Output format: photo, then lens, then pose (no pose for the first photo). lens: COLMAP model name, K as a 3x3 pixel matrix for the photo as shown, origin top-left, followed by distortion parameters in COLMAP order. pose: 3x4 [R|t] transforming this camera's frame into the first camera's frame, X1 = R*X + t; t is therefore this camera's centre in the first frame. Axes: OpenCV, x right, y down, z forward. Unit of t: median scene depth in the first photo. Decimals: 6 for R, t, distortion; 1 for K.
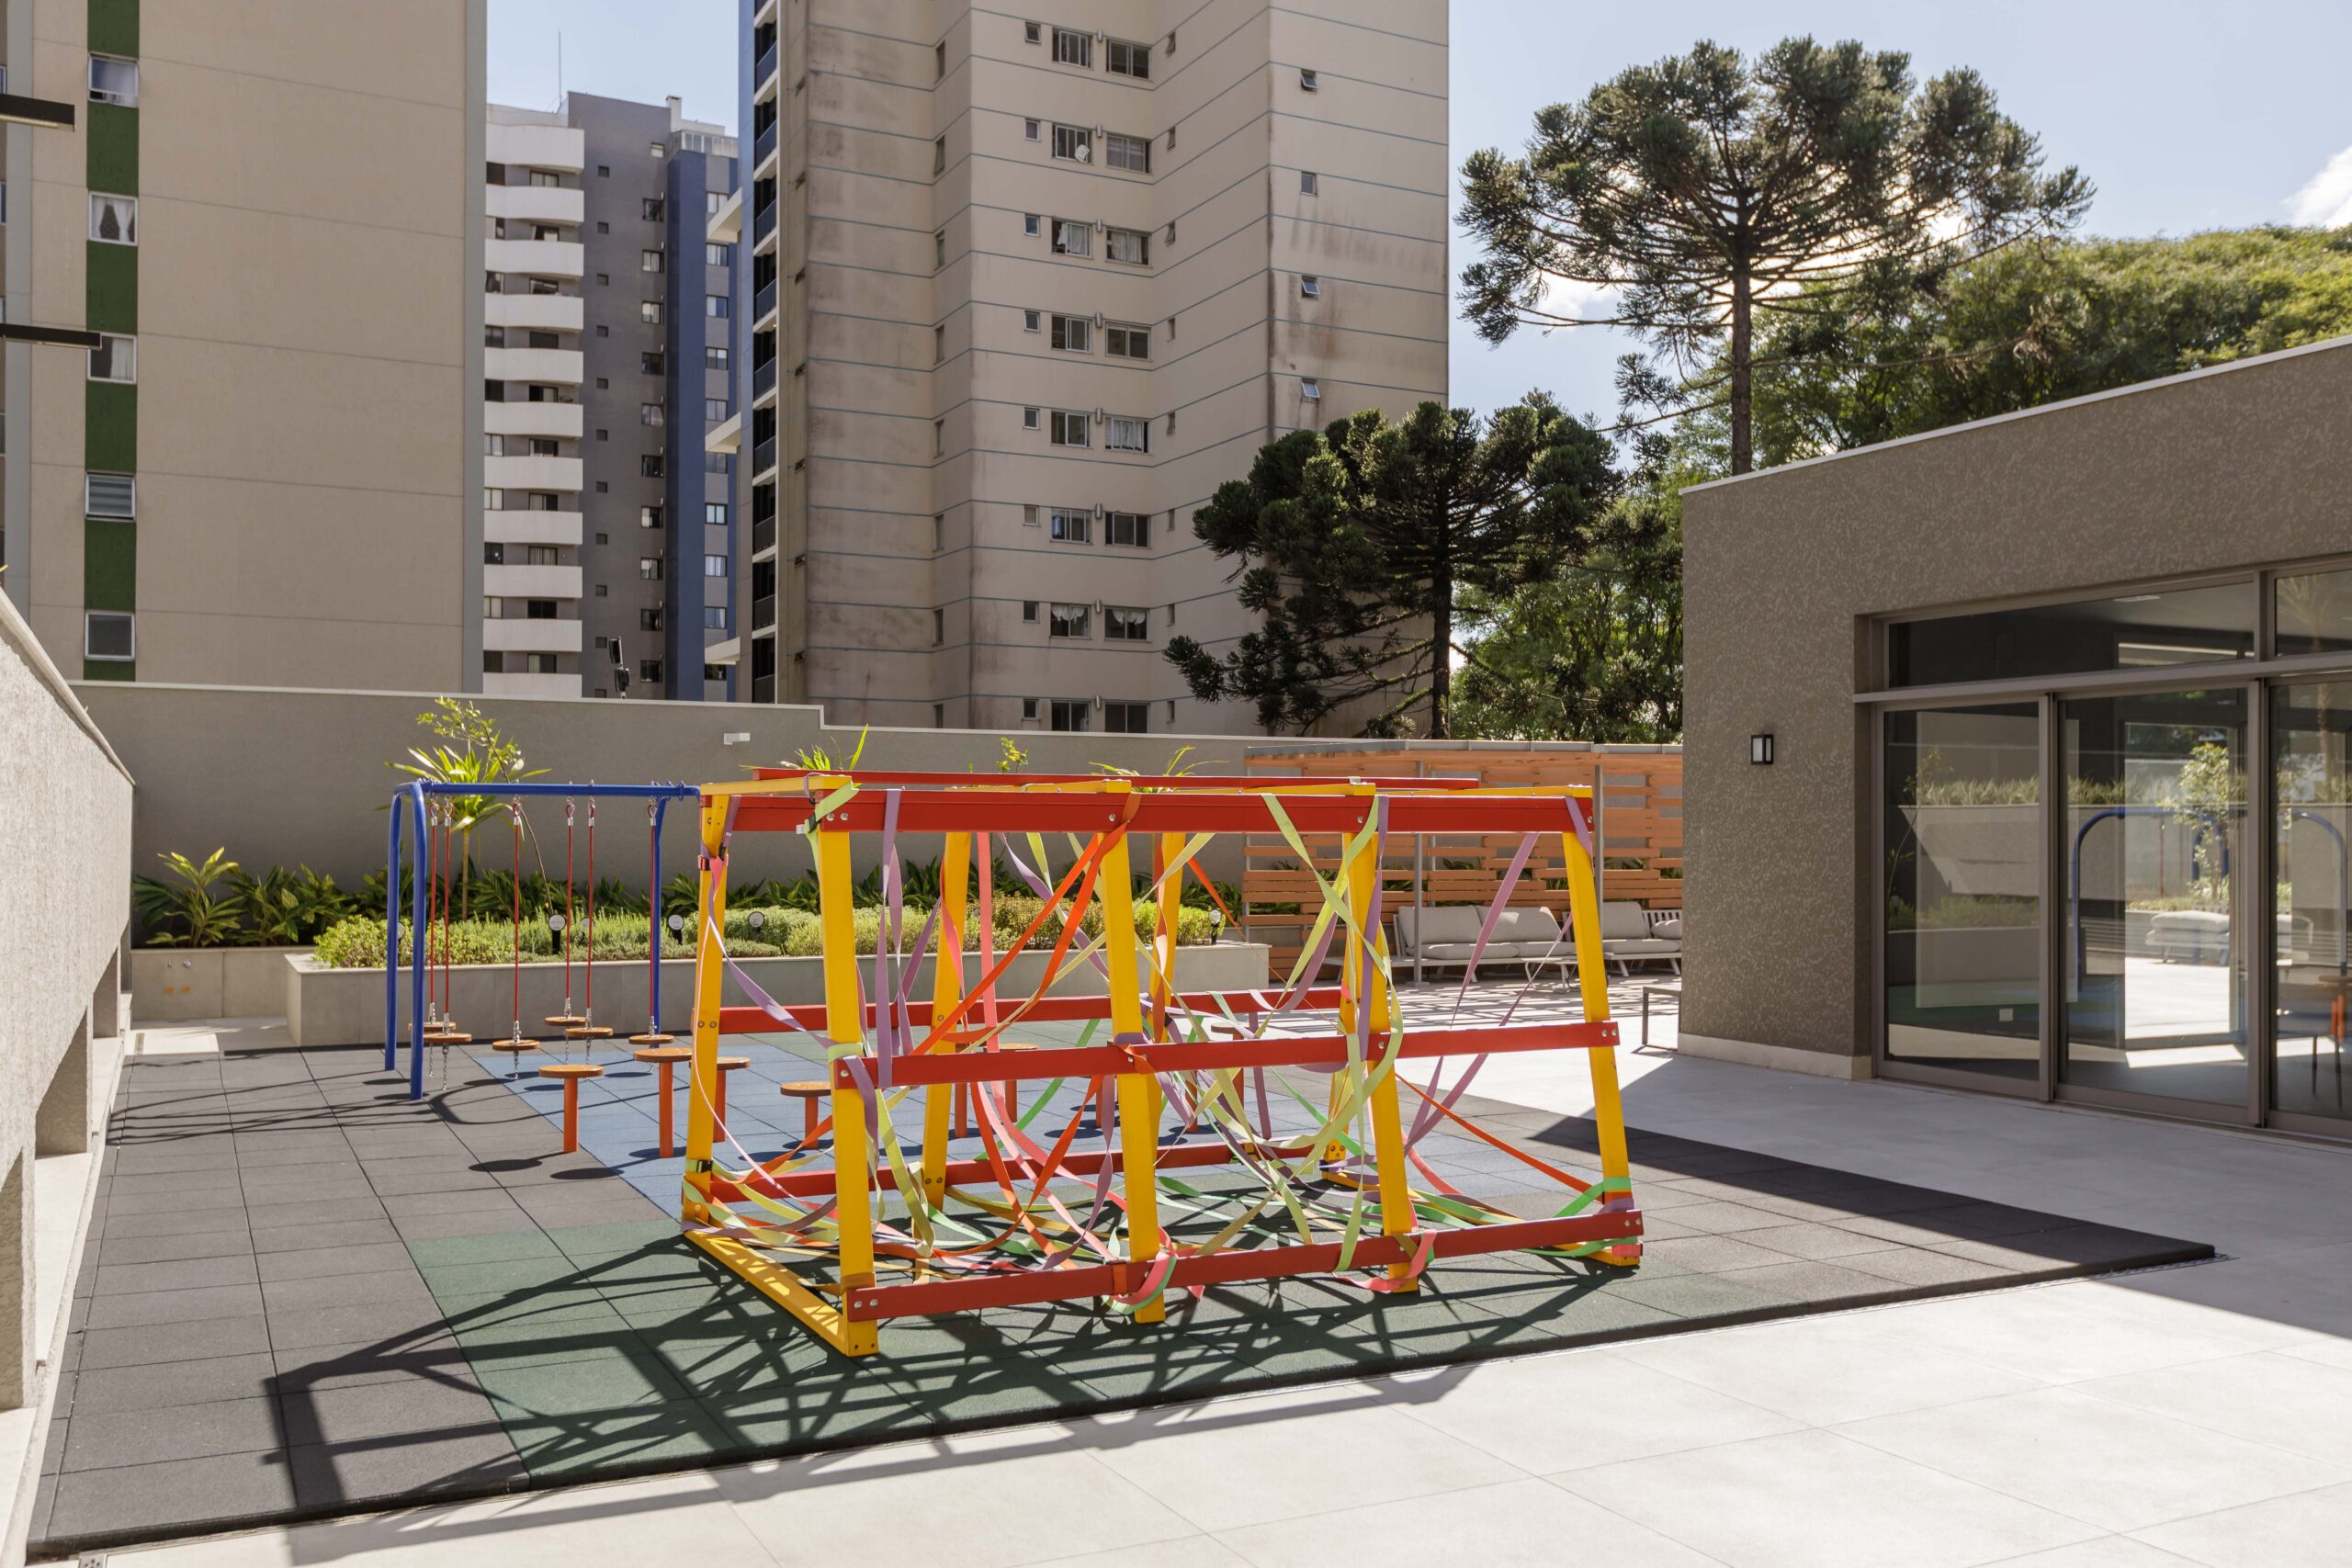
lens RADIAL K [[1992.6, 0, 1176.4], [0, 1992.6, 791.5], [0, 0, 1]] dist [0.009643, 0.015524]
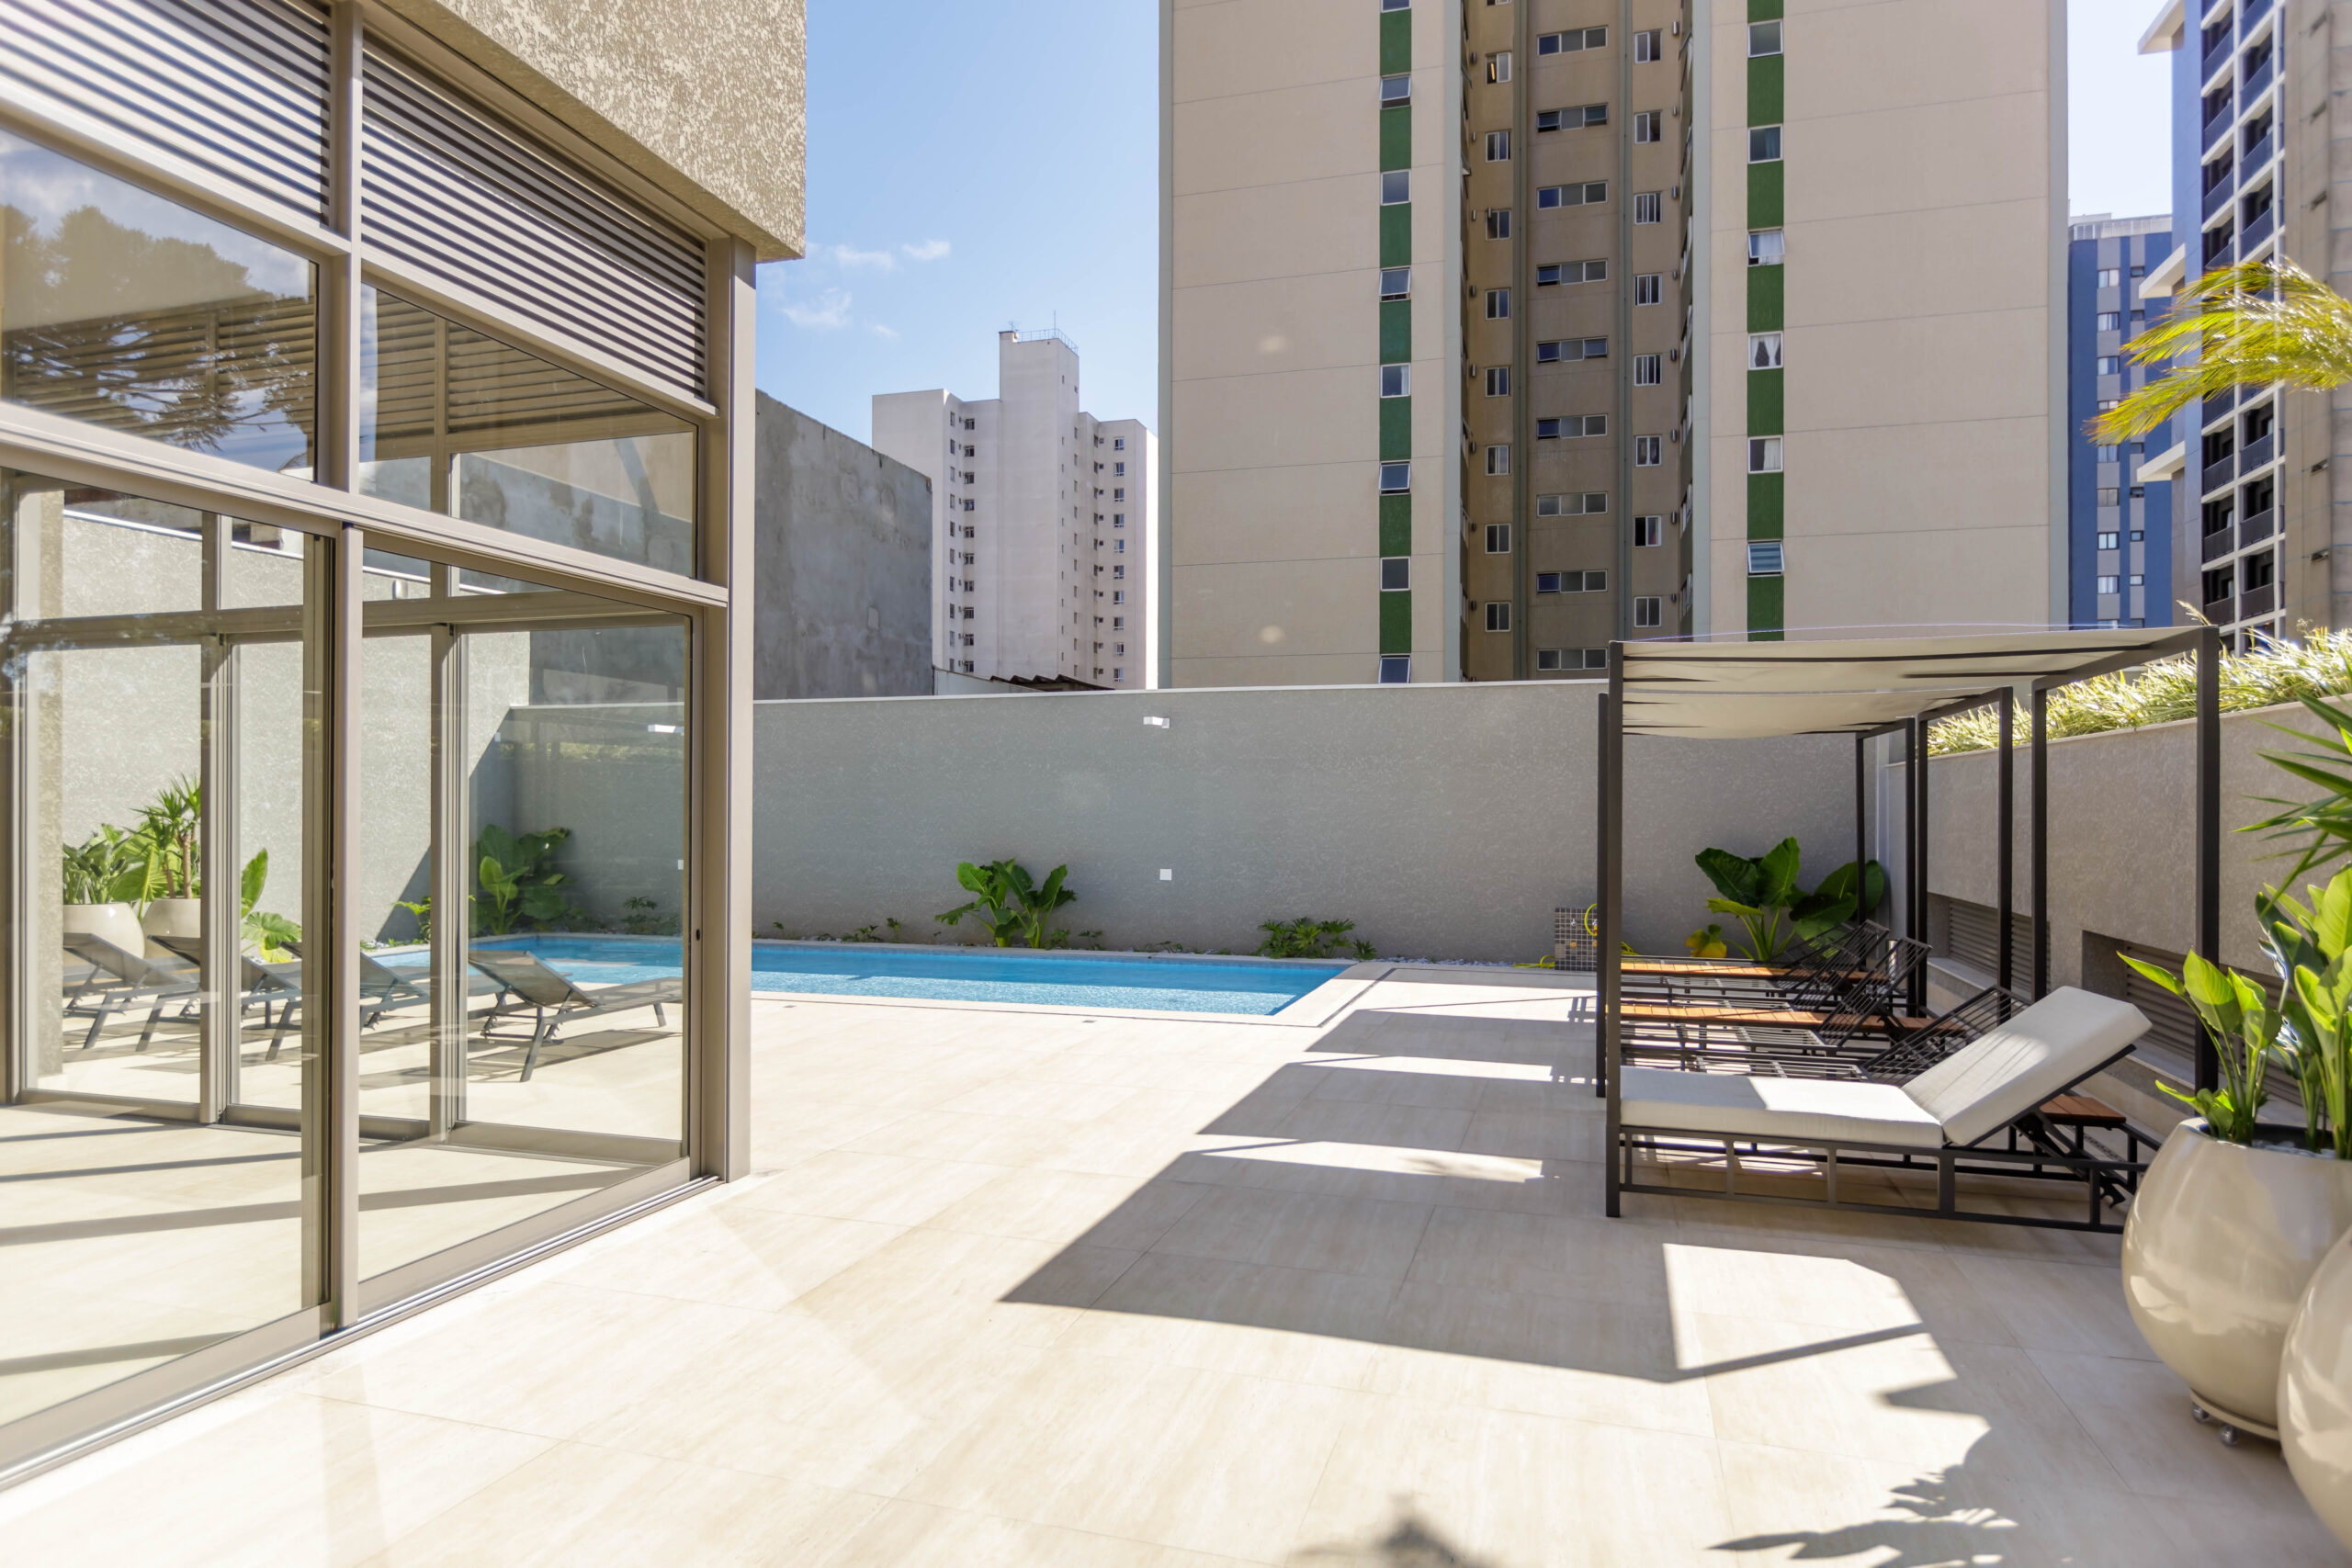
lens RADIAL K [[1393.9, 0, 1177.0], [0, 1393.9, 793.0], [0, 0, 1]] dist [-0.003854, -0.000646]
pose [[0.722878, -0.005769, -0.690952, -0.119775], [0.012238, 0.999915, 0.004455, 0.000587], [0.690868, -0.011677, 0.722887, 0.035904]]
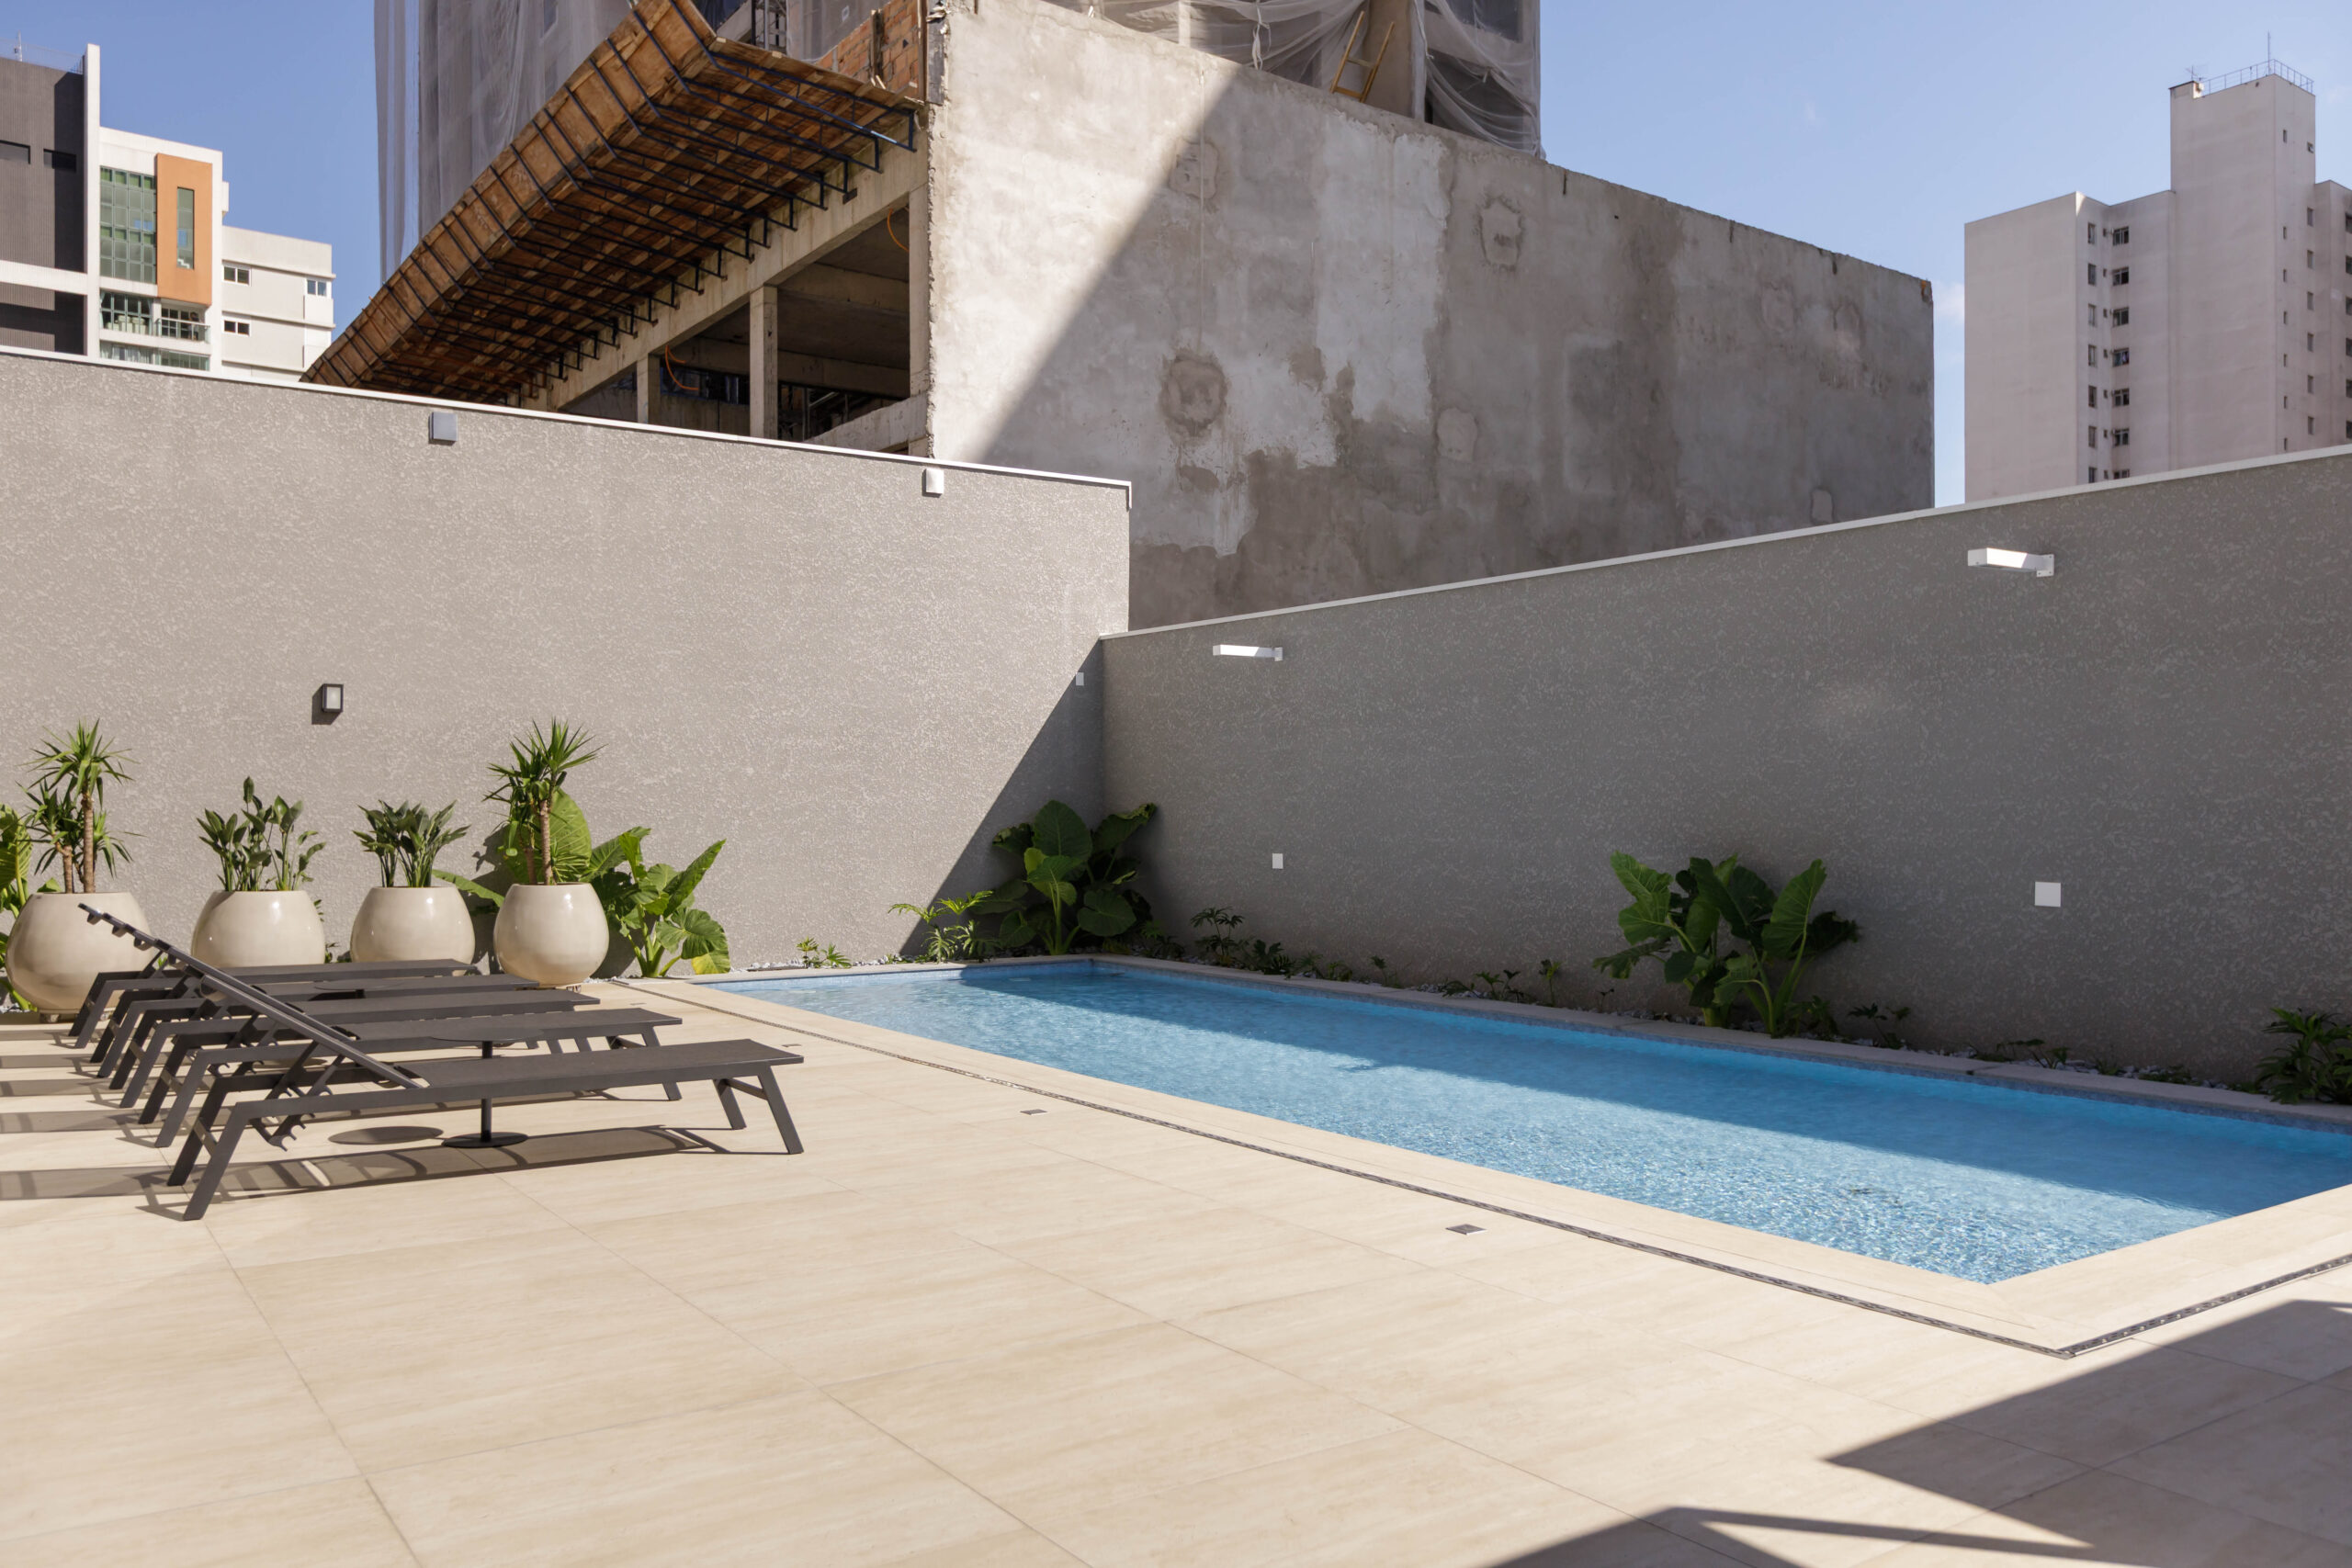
lens RADIAL K [[1773.5, 0, 1169.3], [0, 1773.5, 785.3], [0, 0, 1]] dist [-0.003079, -0.002255]
pose [[0.136752, -0.016324, -0.990471, -0.238225], [0.018653, 0.999729, -0.013901, 0.023083], [0.990430, -0.016575, 0.137019, 0.299983]]
